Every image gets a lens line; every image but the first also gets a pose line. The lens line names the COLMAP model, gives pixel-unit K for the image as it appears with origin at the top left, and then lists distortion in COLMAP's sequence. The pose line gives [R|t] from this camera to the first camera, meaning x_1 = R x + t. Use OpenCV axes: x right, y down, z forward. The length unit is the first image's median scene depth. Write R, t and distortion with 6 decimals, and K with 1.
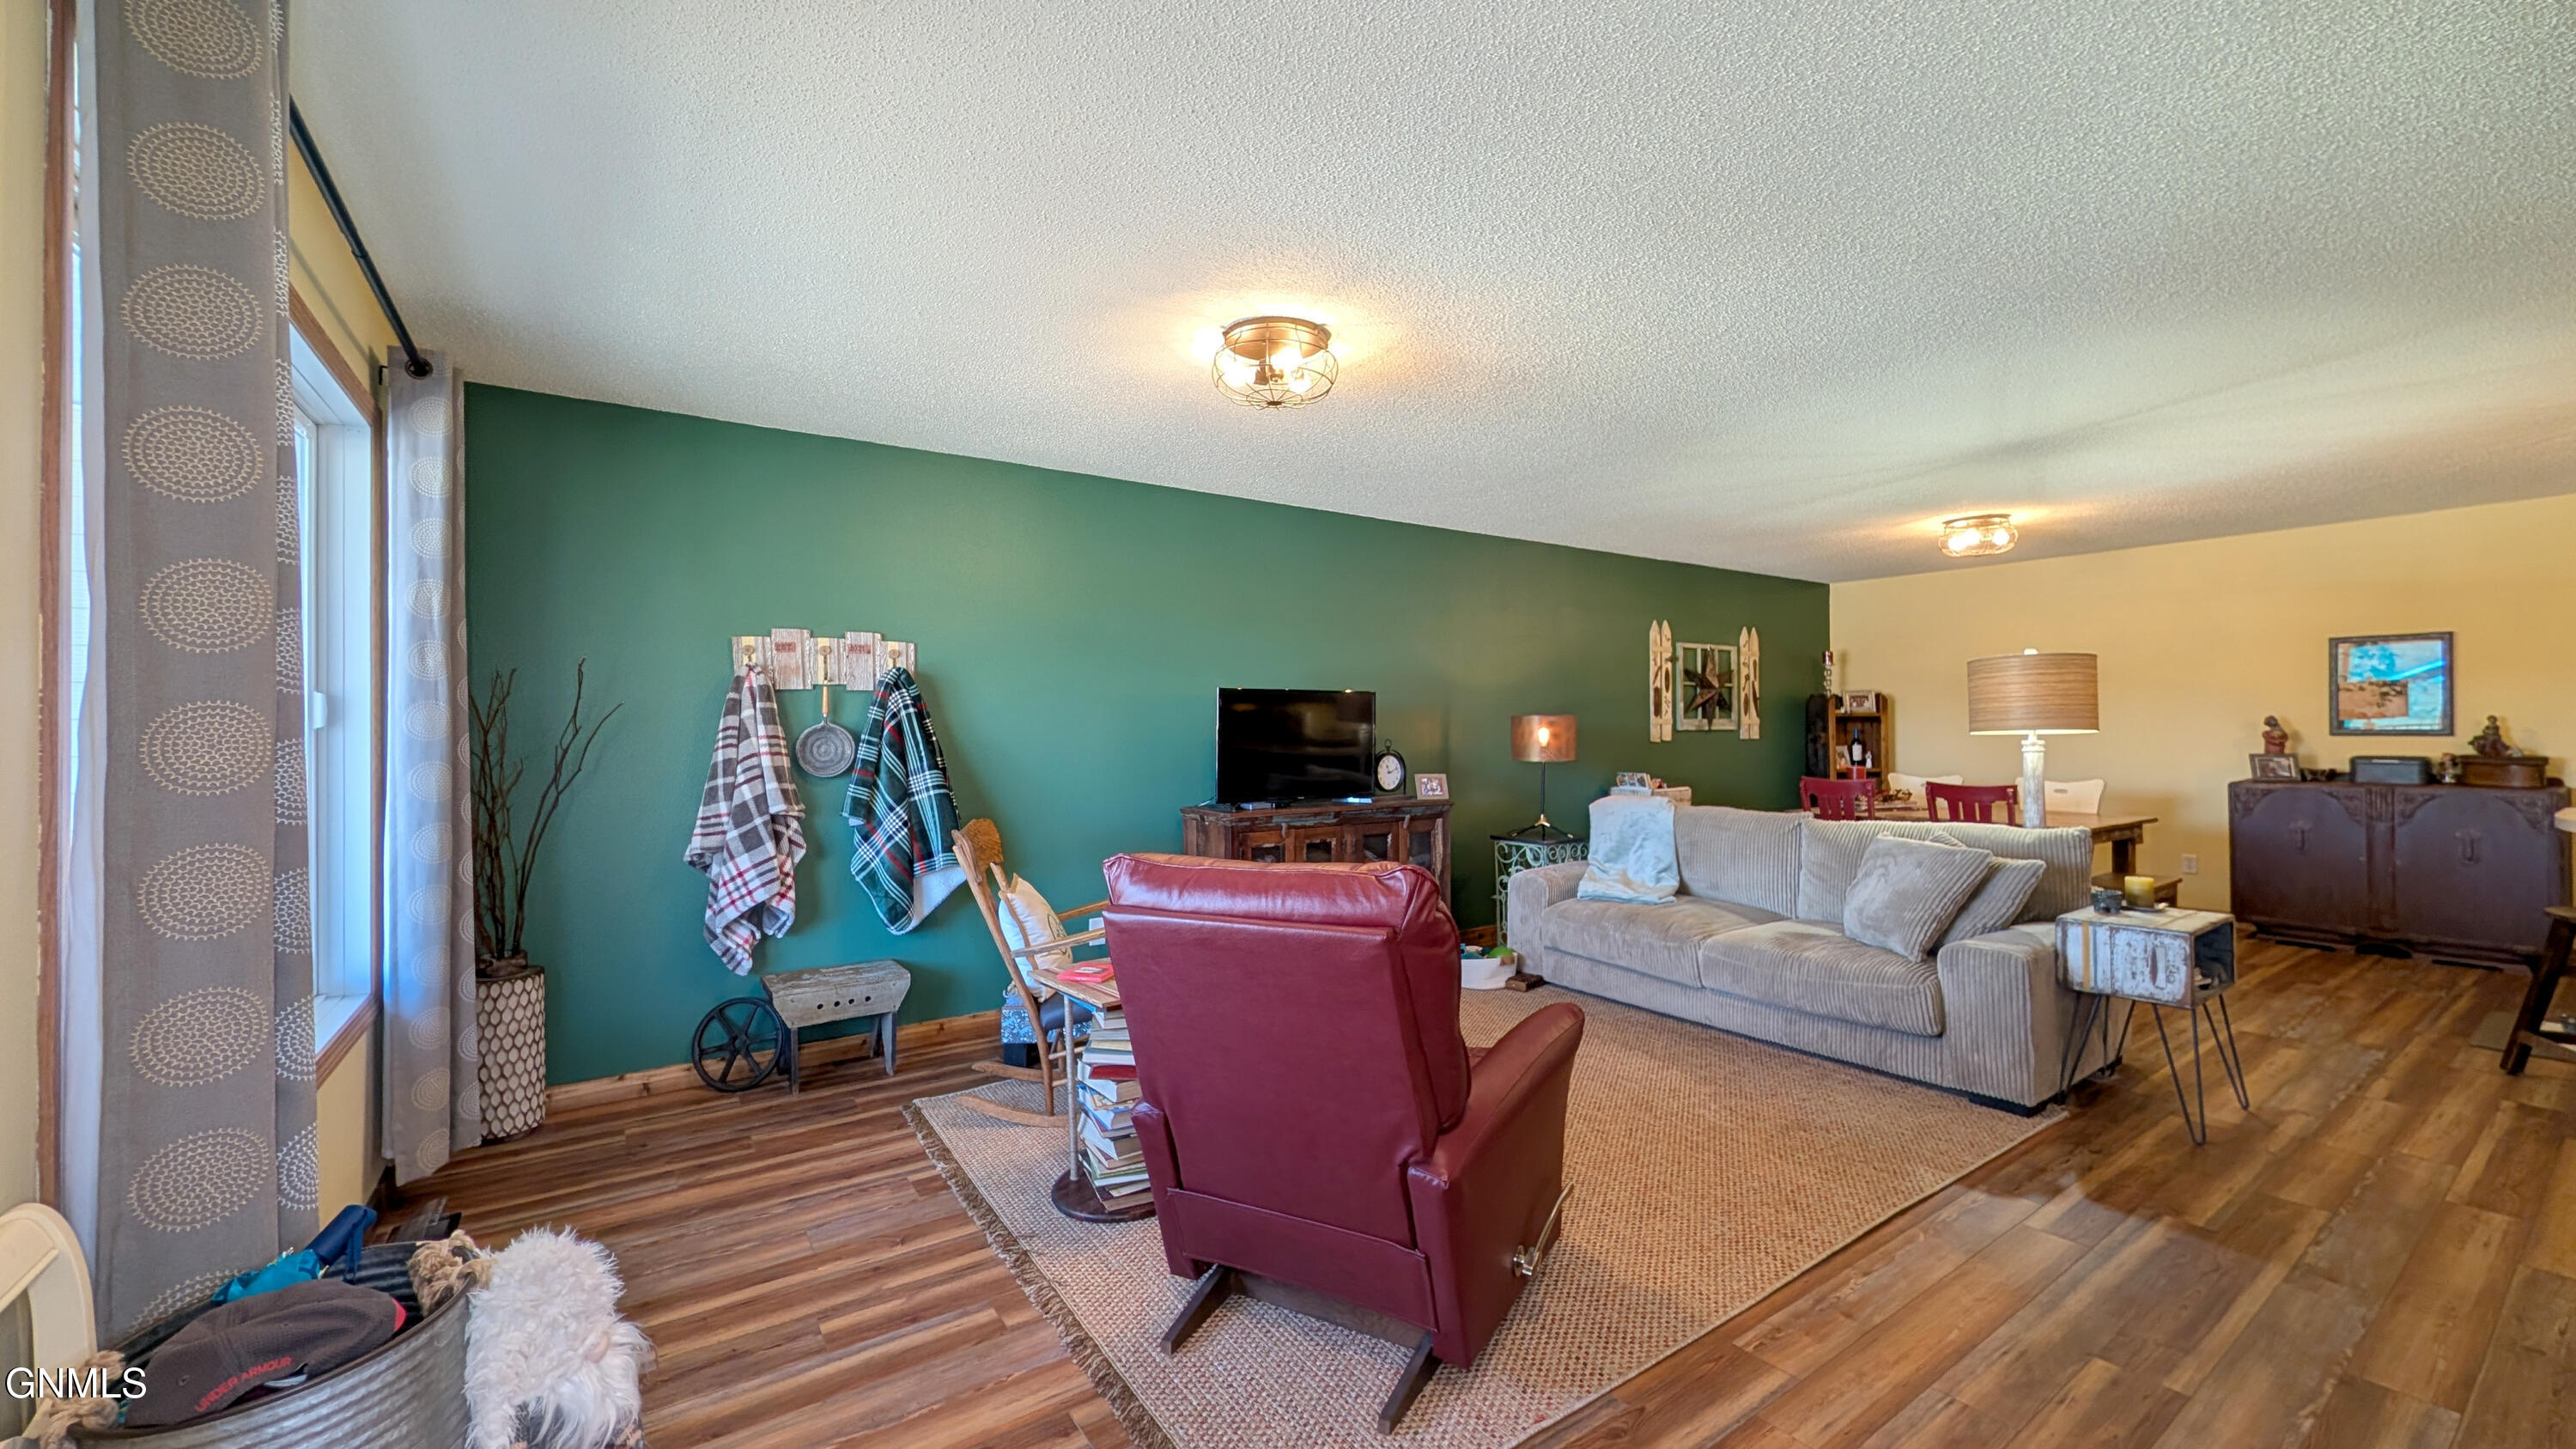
lens RADIAL K [[985.5, 0, 1282.7], [0, 985.5, 716.7], [0, 0, 1]] dist [0.000873, 0.000076]
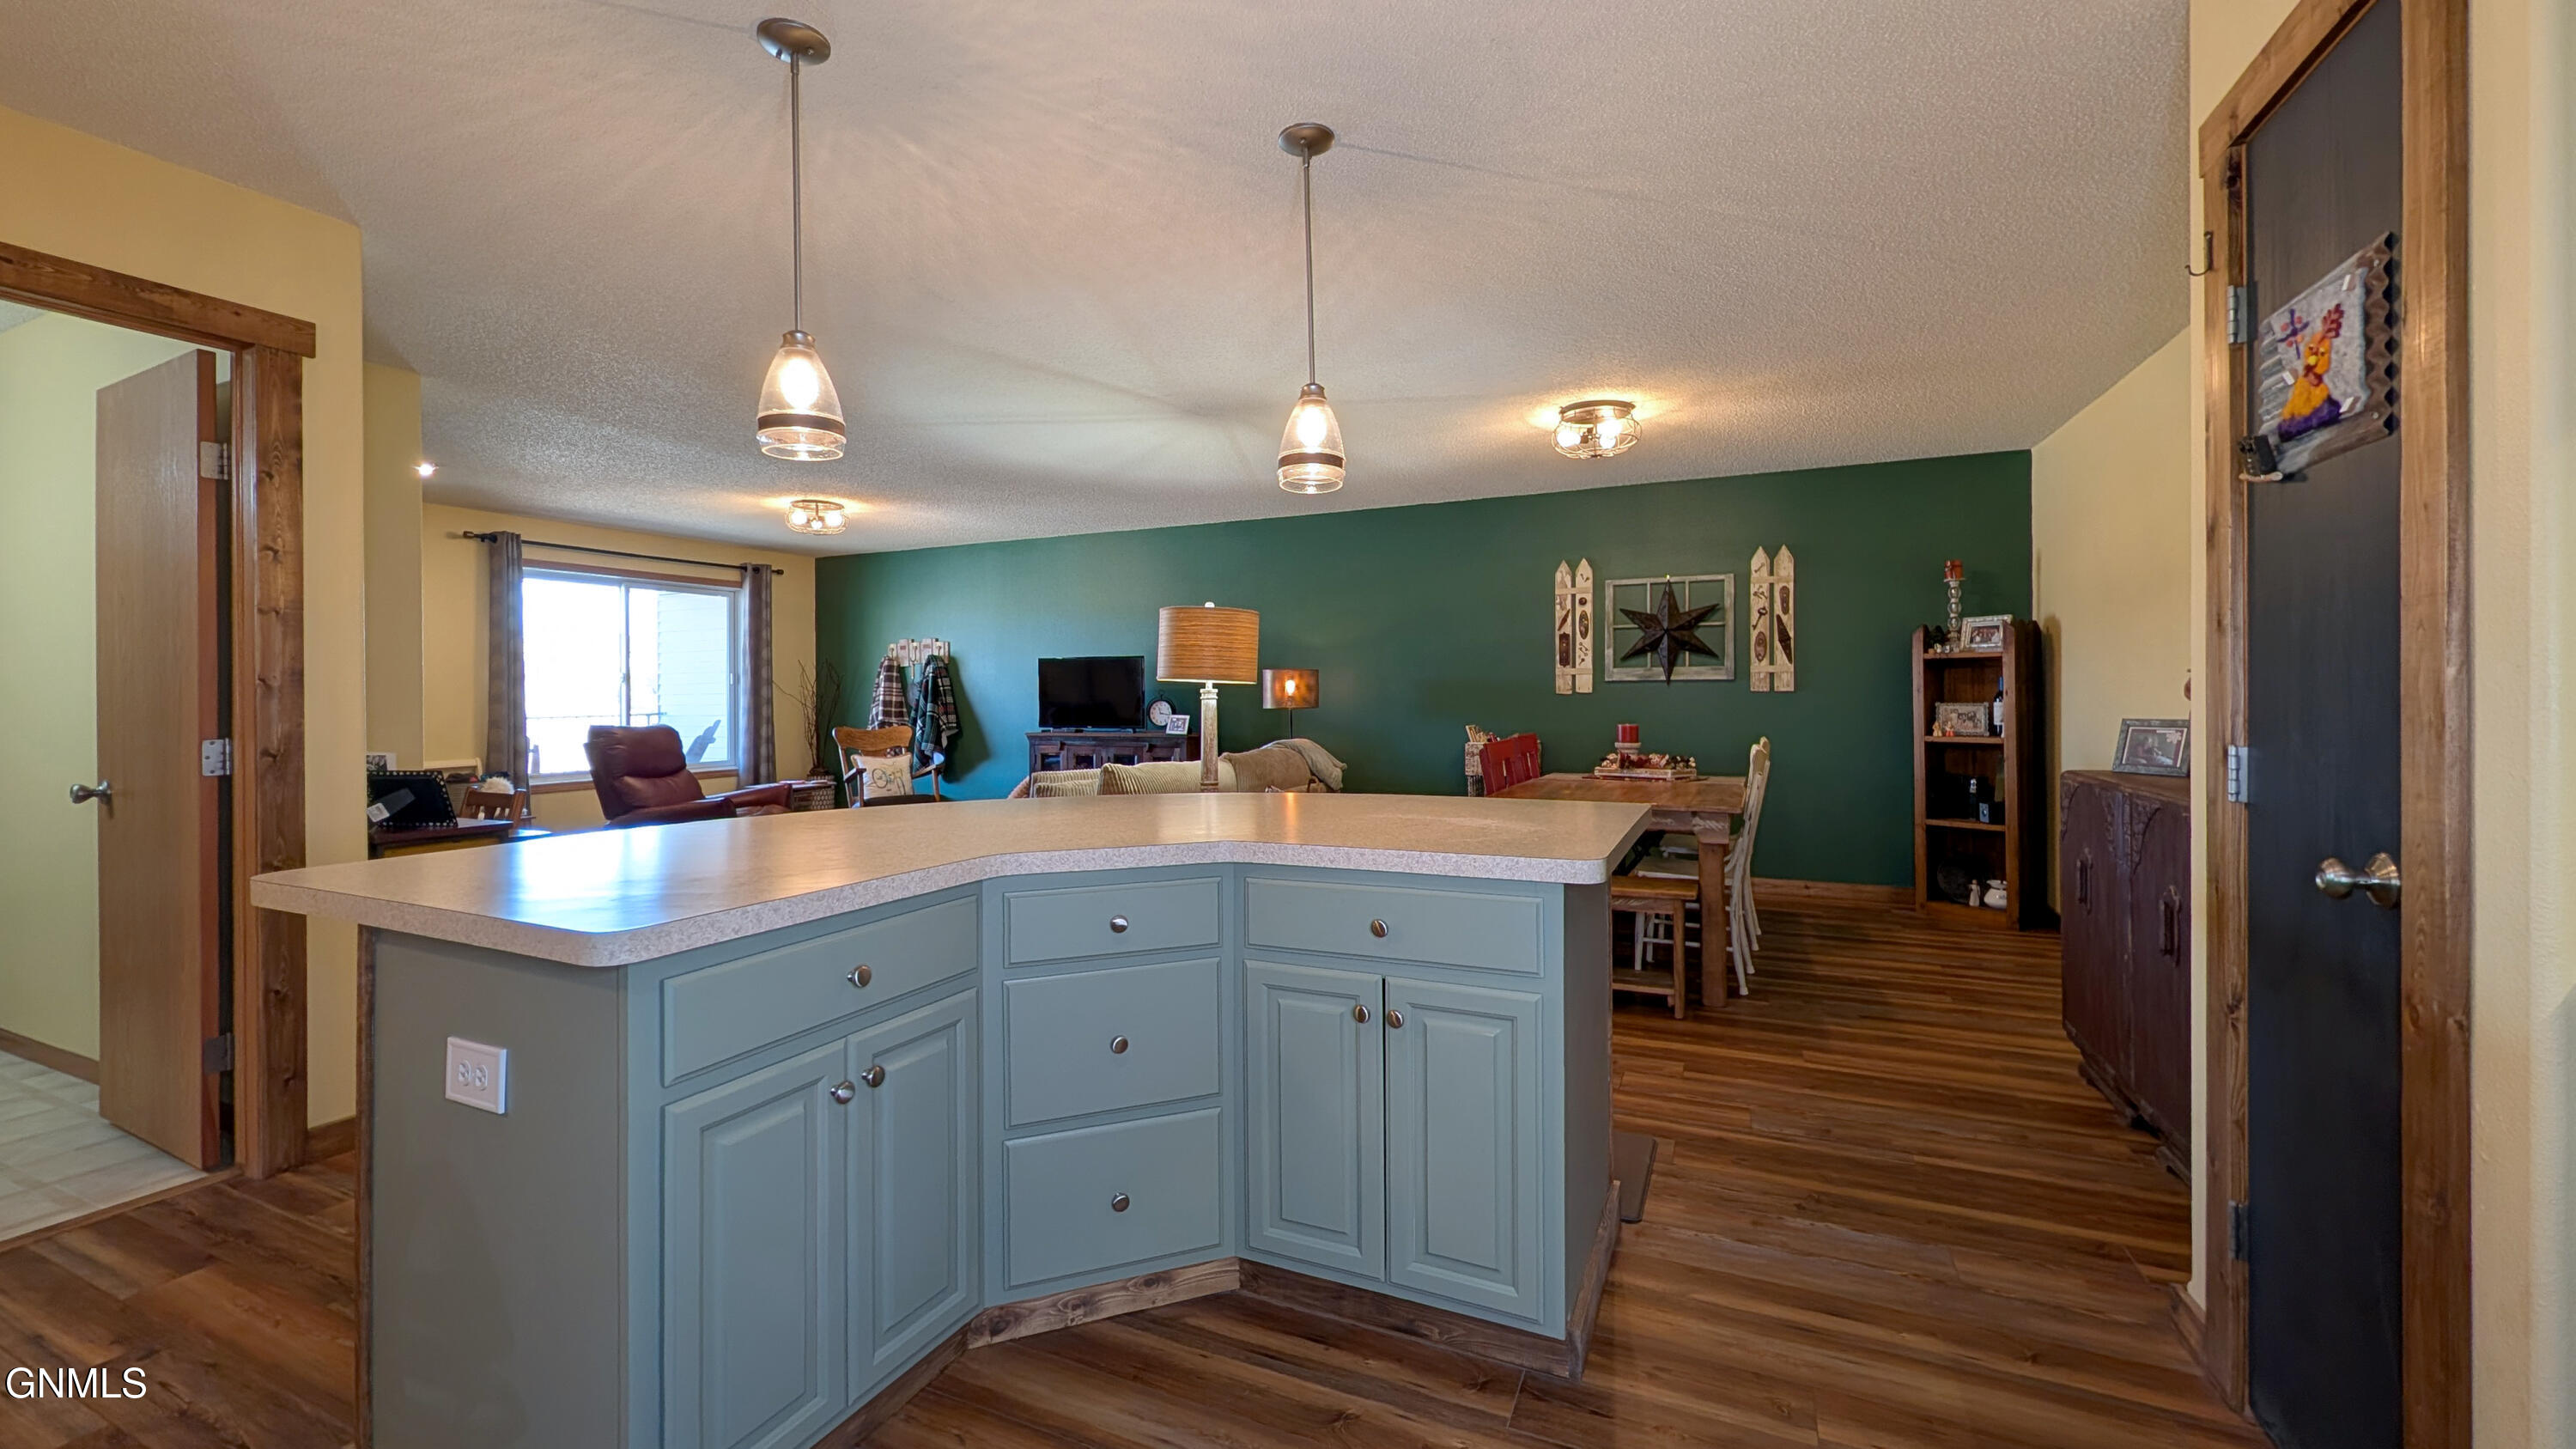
lens RADIAL K [[982.4, 0, 1276.1], [0, 982.4, 725.2], [0, 0, 1]] dist [0.000832, -0.000012]
pose [[0.512950, 0.030564, -0.857874, 1.213013], [0.013072, 0.998972, 0.043407, 0.013449], [0.858319, -0.033479, 0.512023, 0.373260]]
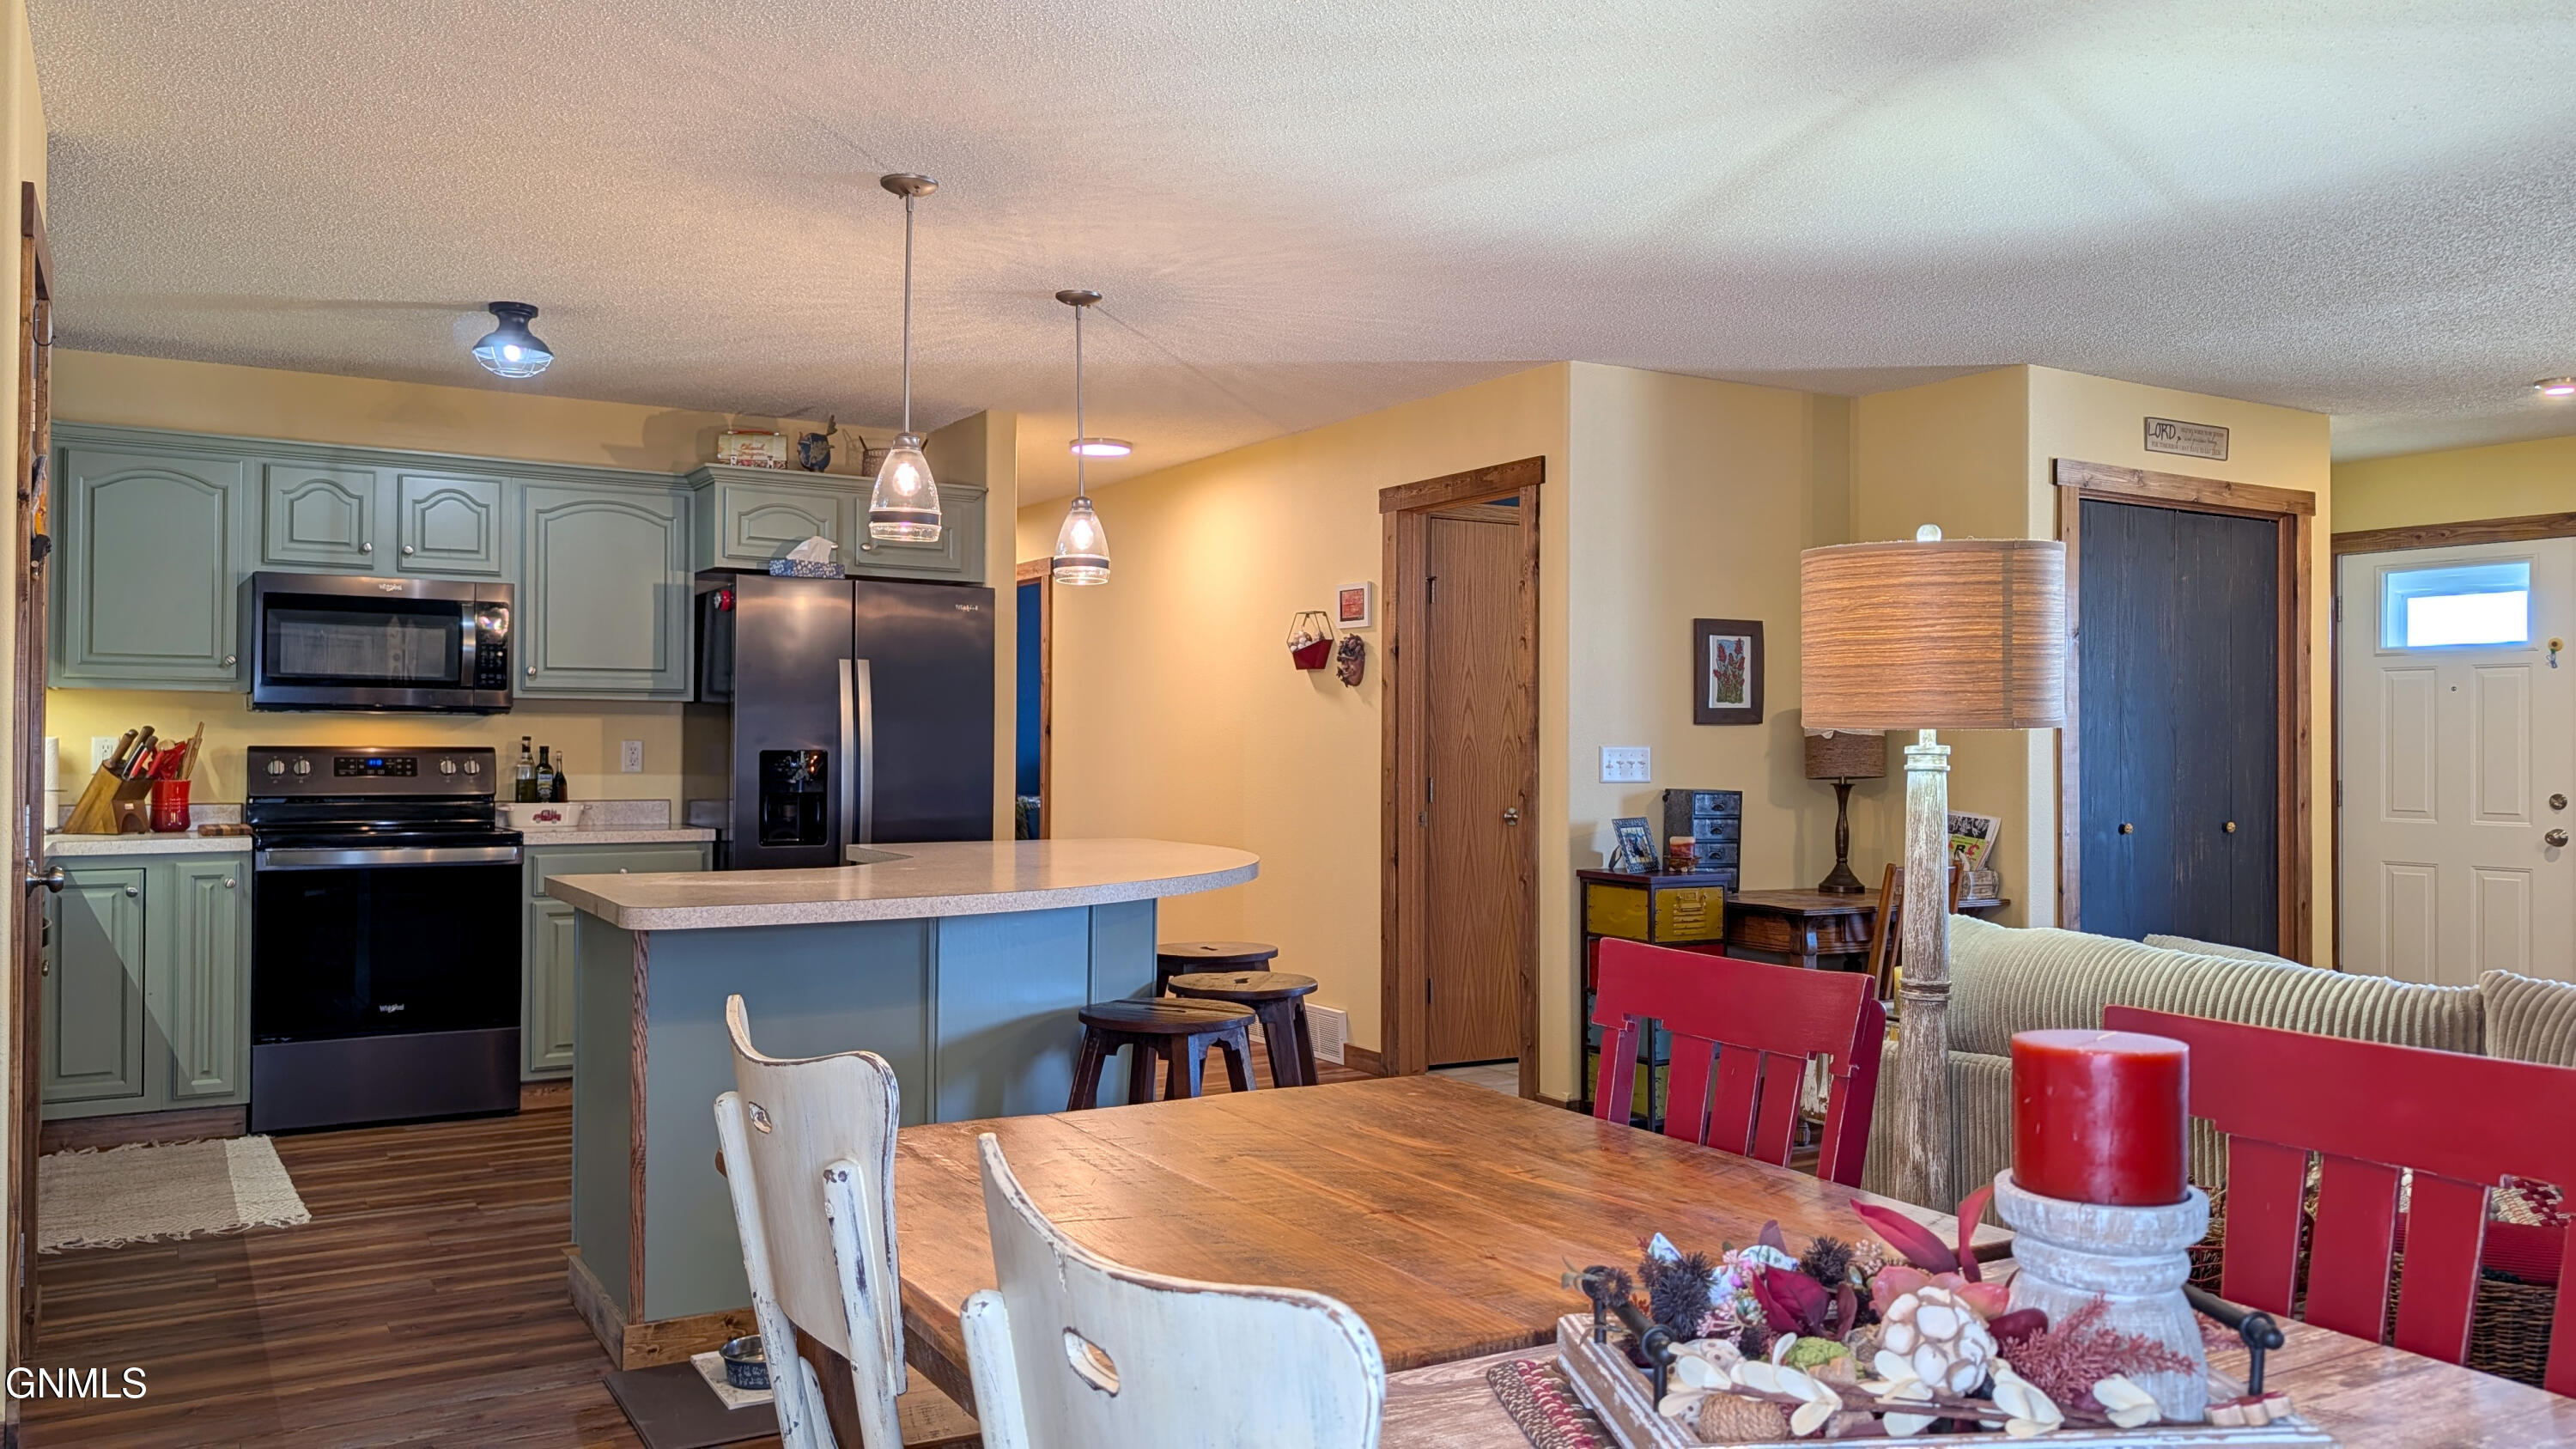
lens RADIAL K [[1880.3, 0, 1287.9], [0, 1880.3, 735.5], [0, 0, 1]] dist [0.010635, 0.000780]
pose [[-0.998952, 0.002946, 0.045674, 0.710043], [0.002073, 0.999814, -0.019163, 0.025348], [-0.045722, -0.019048, -0.998773, 1.295953]]
